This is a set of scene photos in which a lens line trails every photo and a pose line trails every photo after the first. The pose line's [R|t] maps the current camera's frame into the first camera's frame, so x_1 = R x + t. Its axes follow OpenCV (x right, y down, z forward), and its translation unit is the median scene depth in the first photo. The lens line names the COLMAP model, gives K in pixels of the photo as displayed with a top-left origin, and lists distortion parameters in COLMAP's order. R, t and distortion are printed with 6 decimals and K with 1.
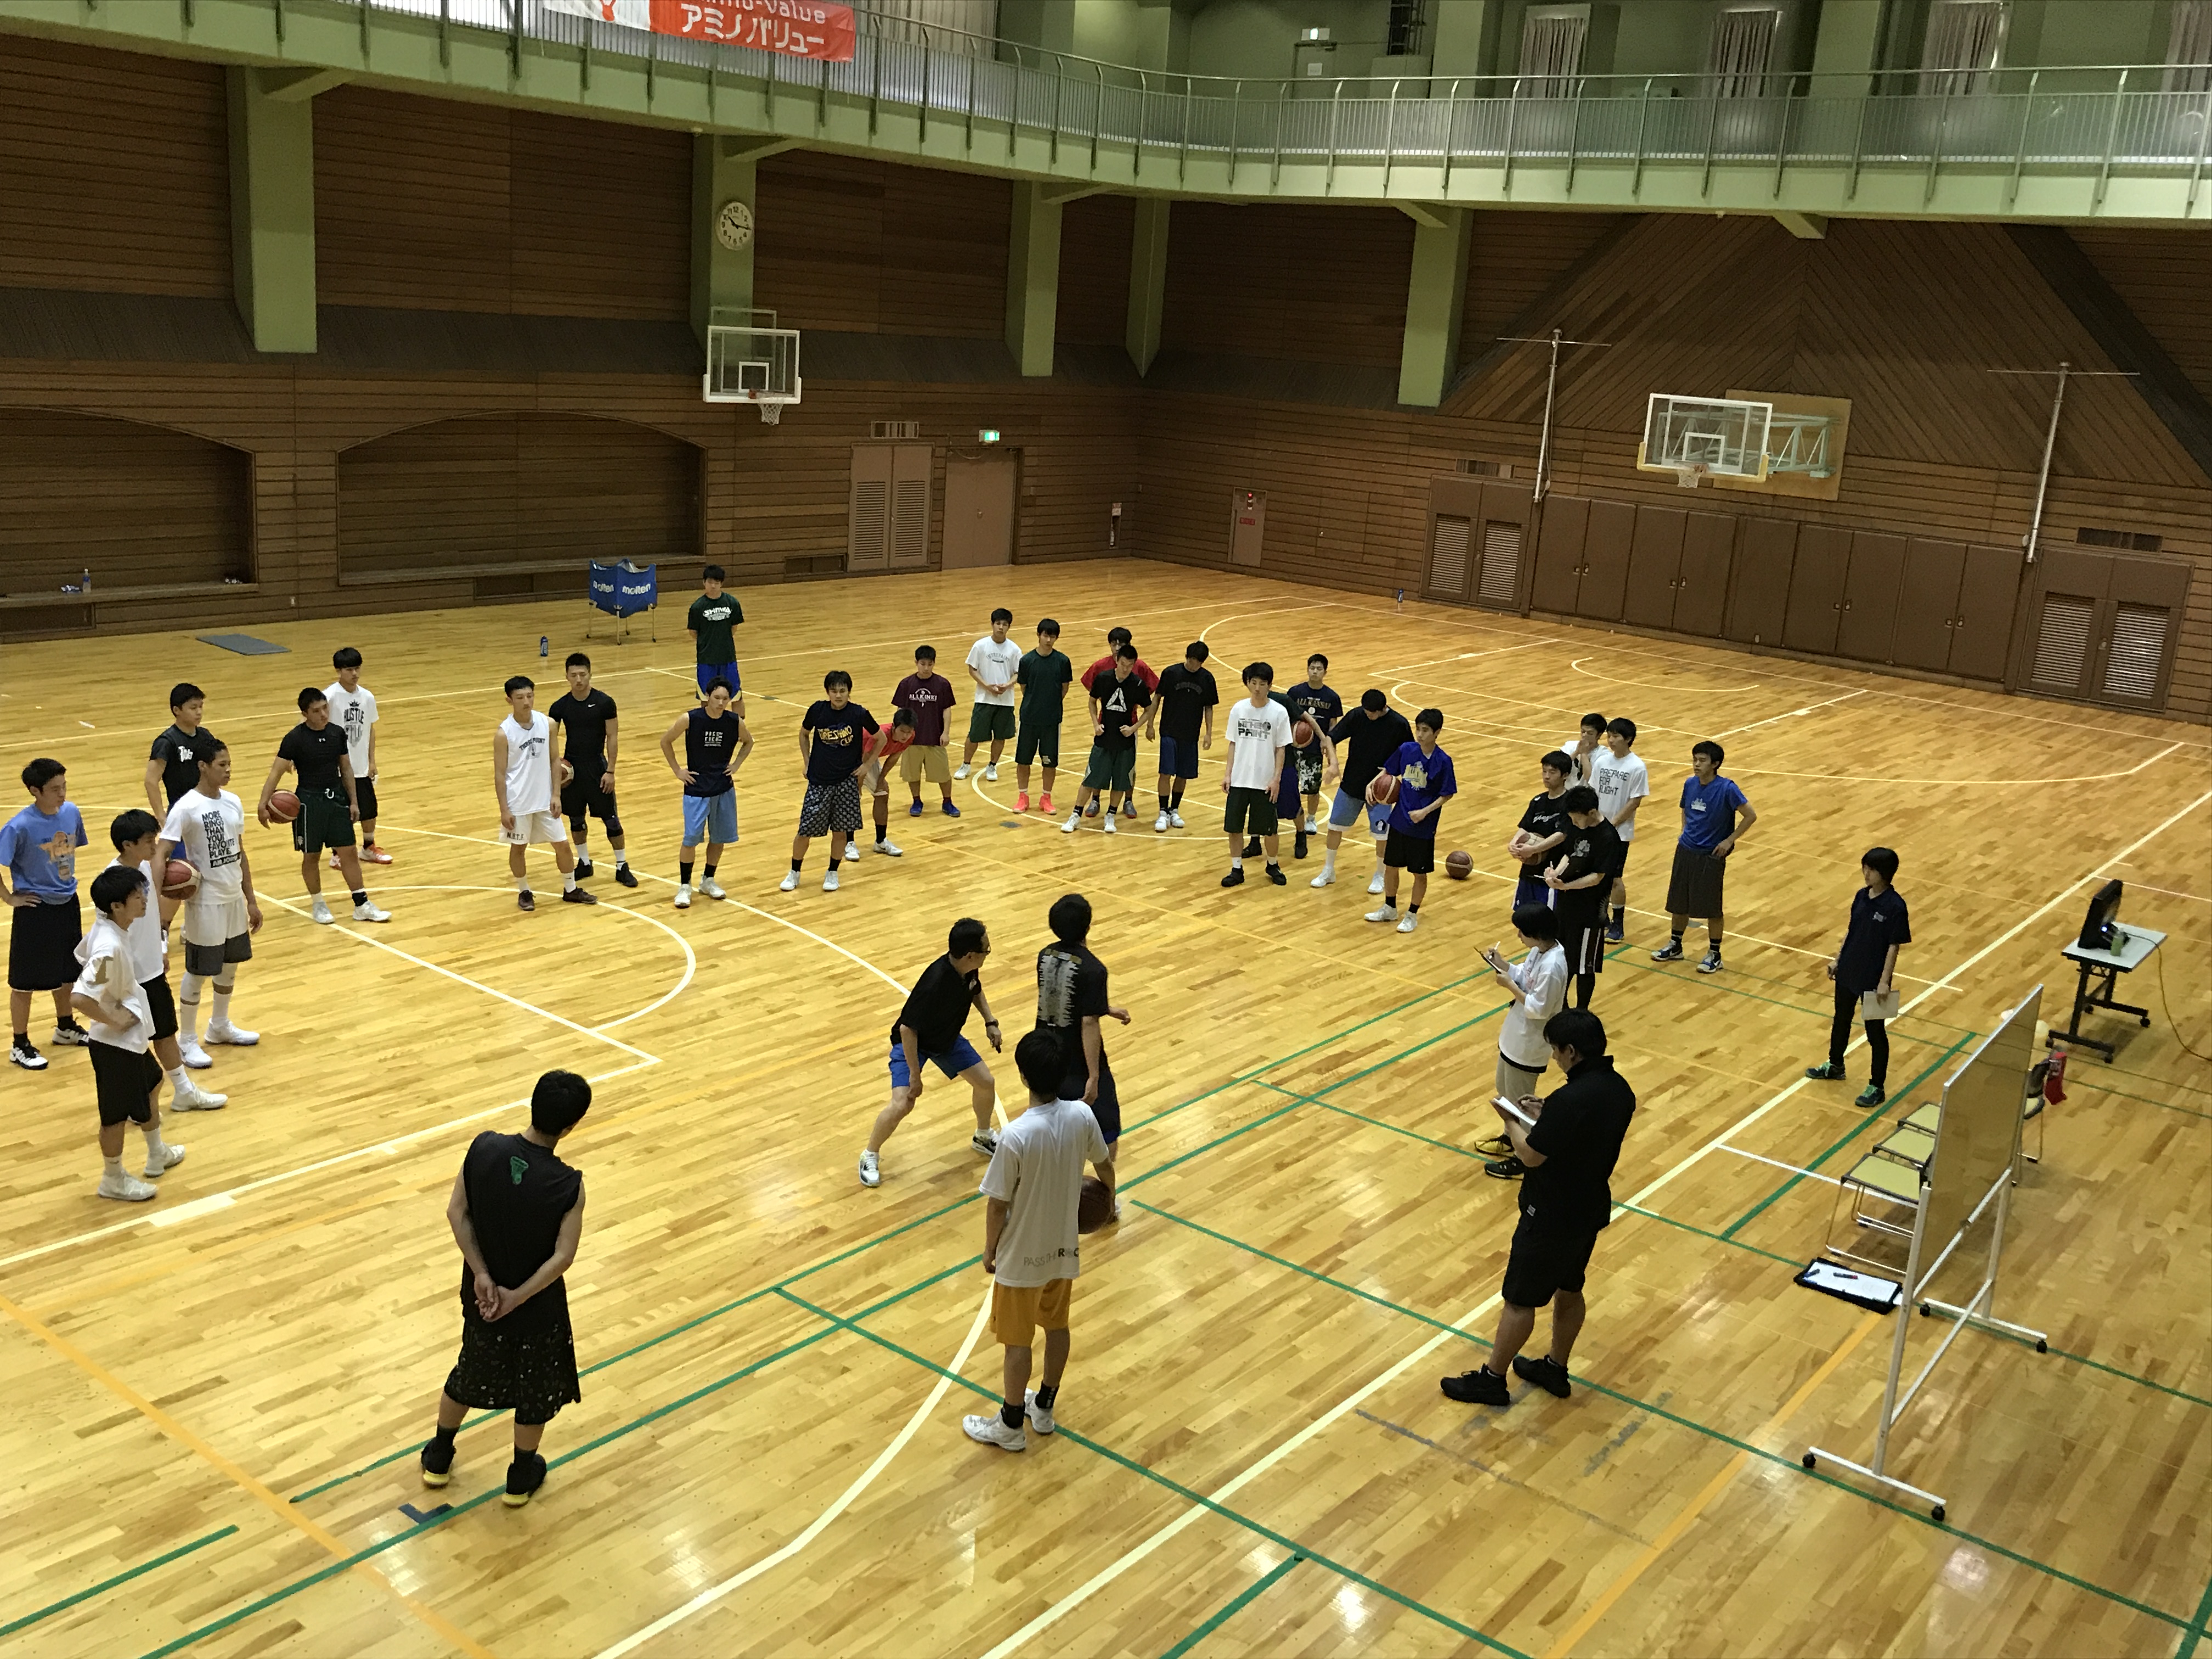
lens RADIAL K [[2001.2, 0, 1106.0], [0, 2001.2, 829.5], [0, 0, 1]] dist [-0.000278, -0.020963]
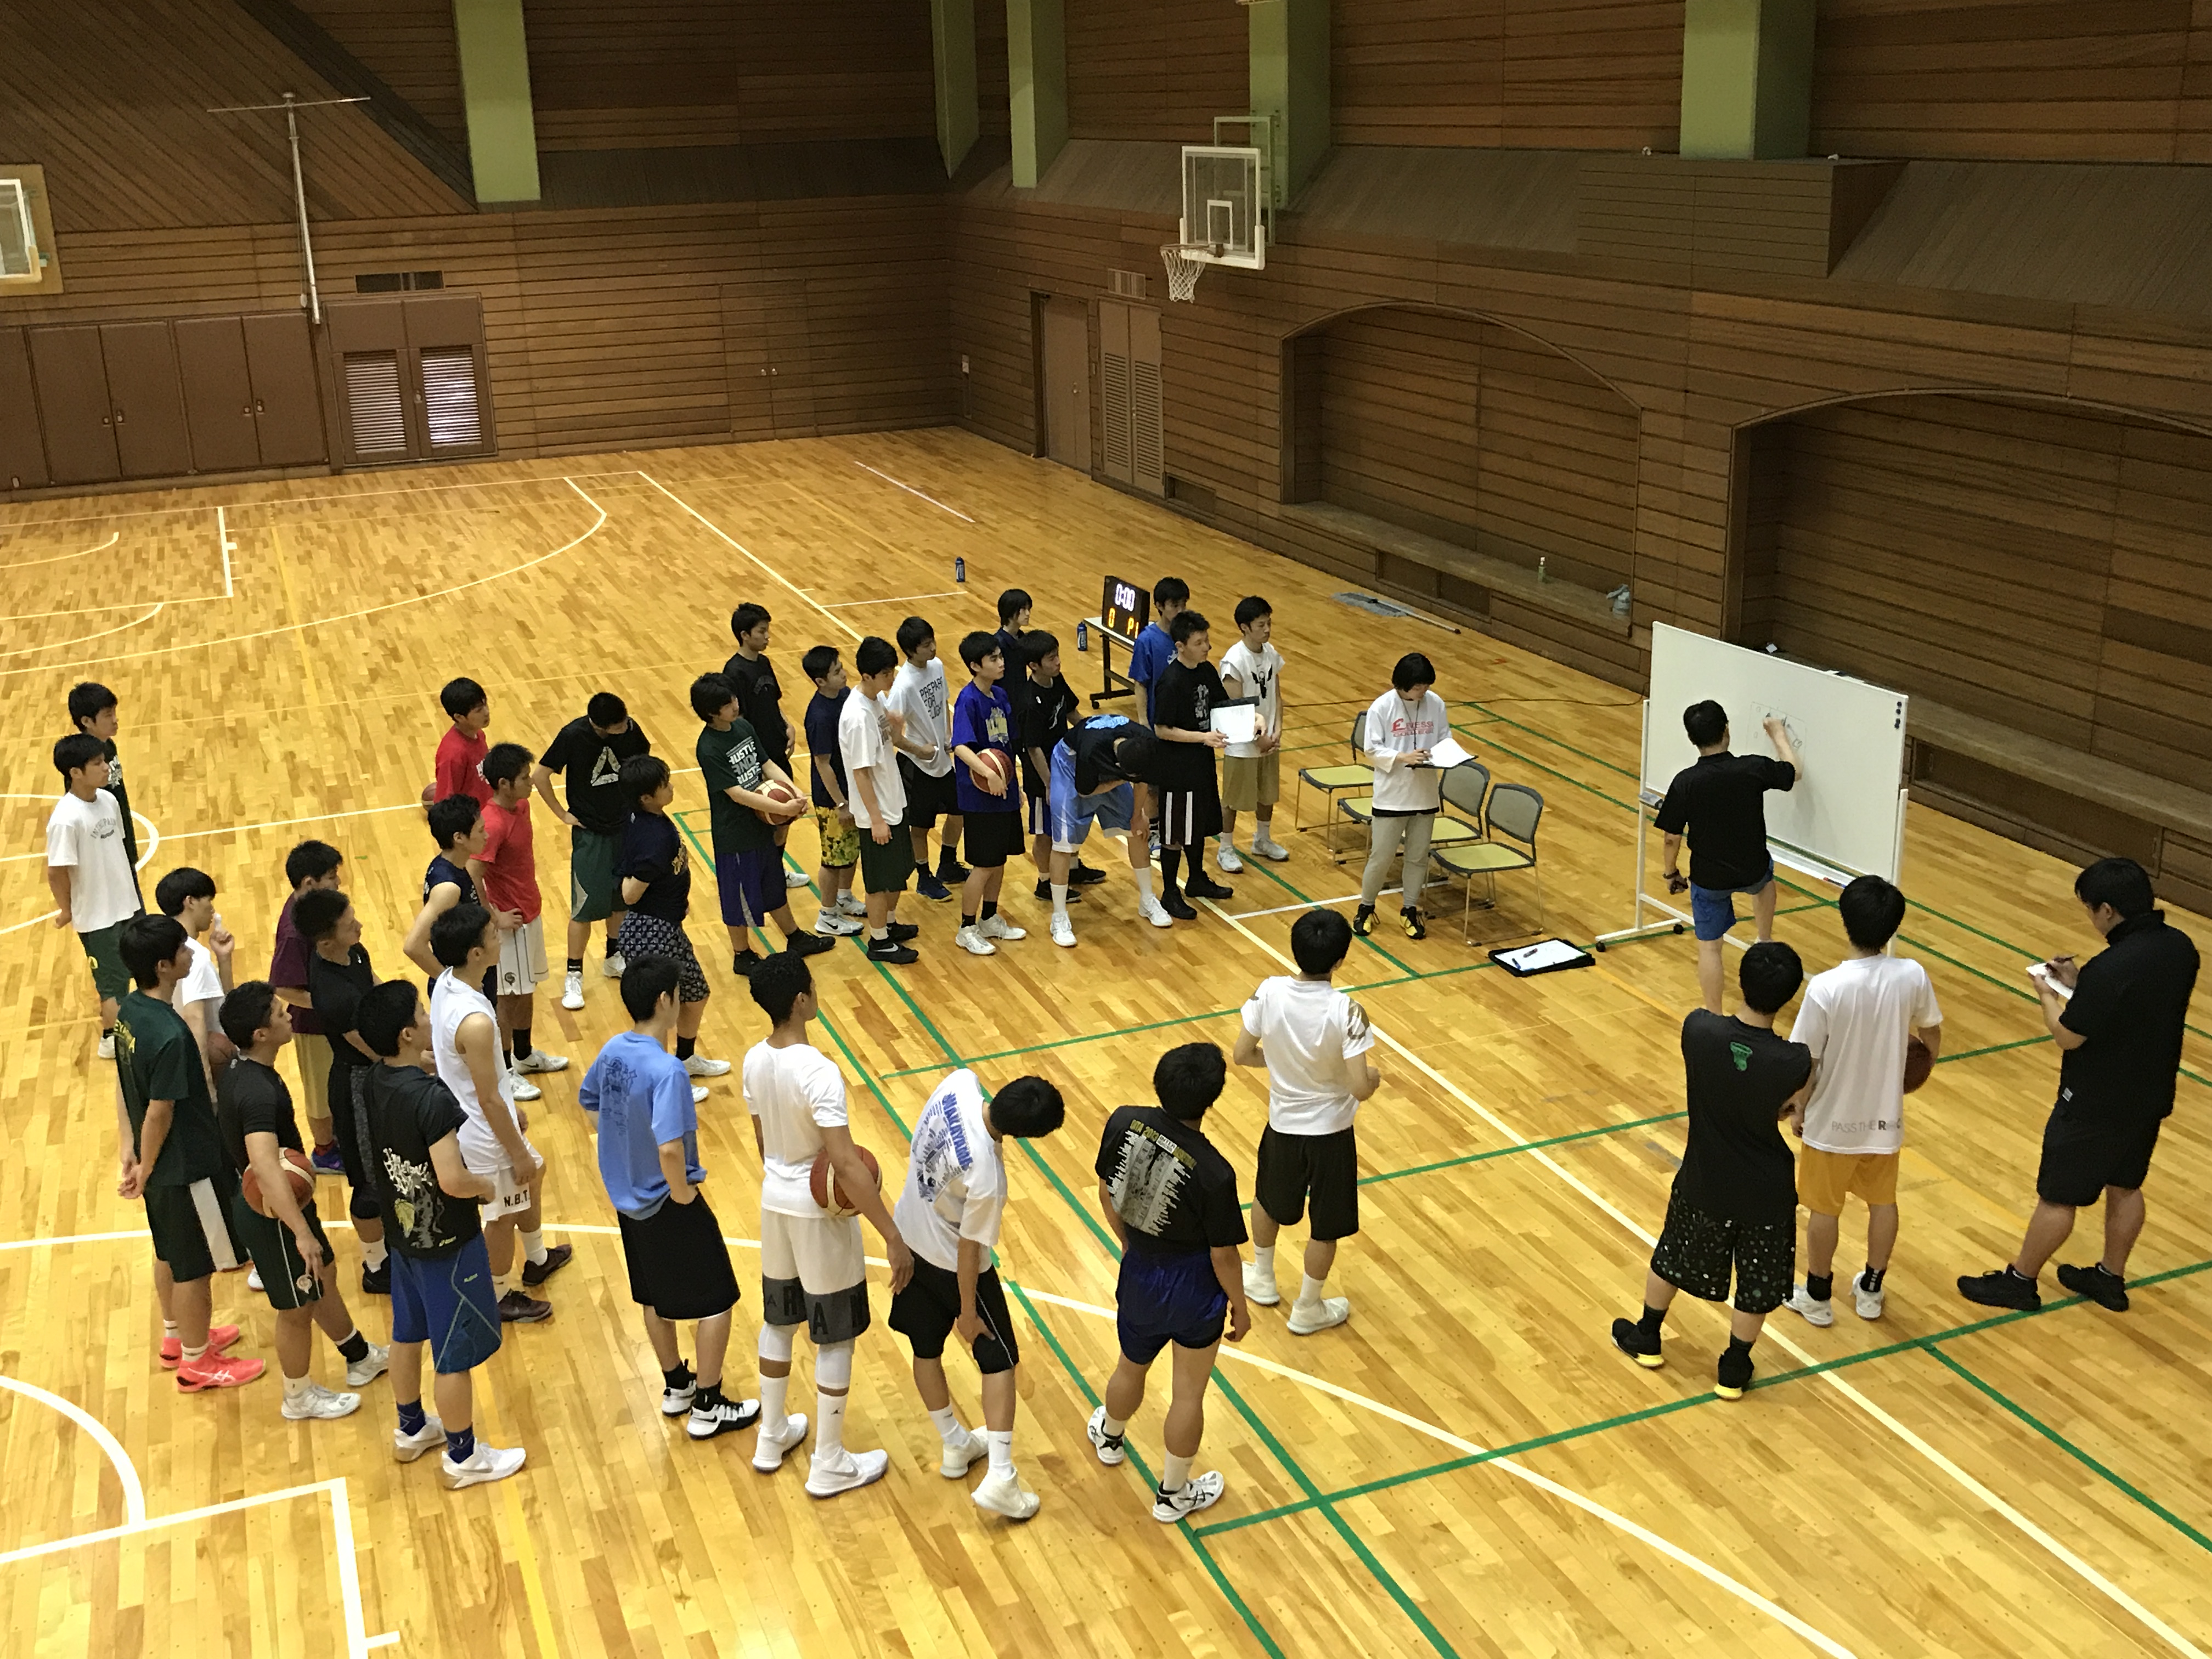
lens RADIAL K [[2236.2, 0, 1106.0], [0, 2236.2, 829.5], [0, 0, 1]] dist [0.003625, -0.030954]
pose [[0.497603, -0.348302, 0.794403, -0.230086], [0.275461, 0.931884, 0.236035, -0.062479], [-0.822504, 0.101375, 0.559652, 0.179914]]
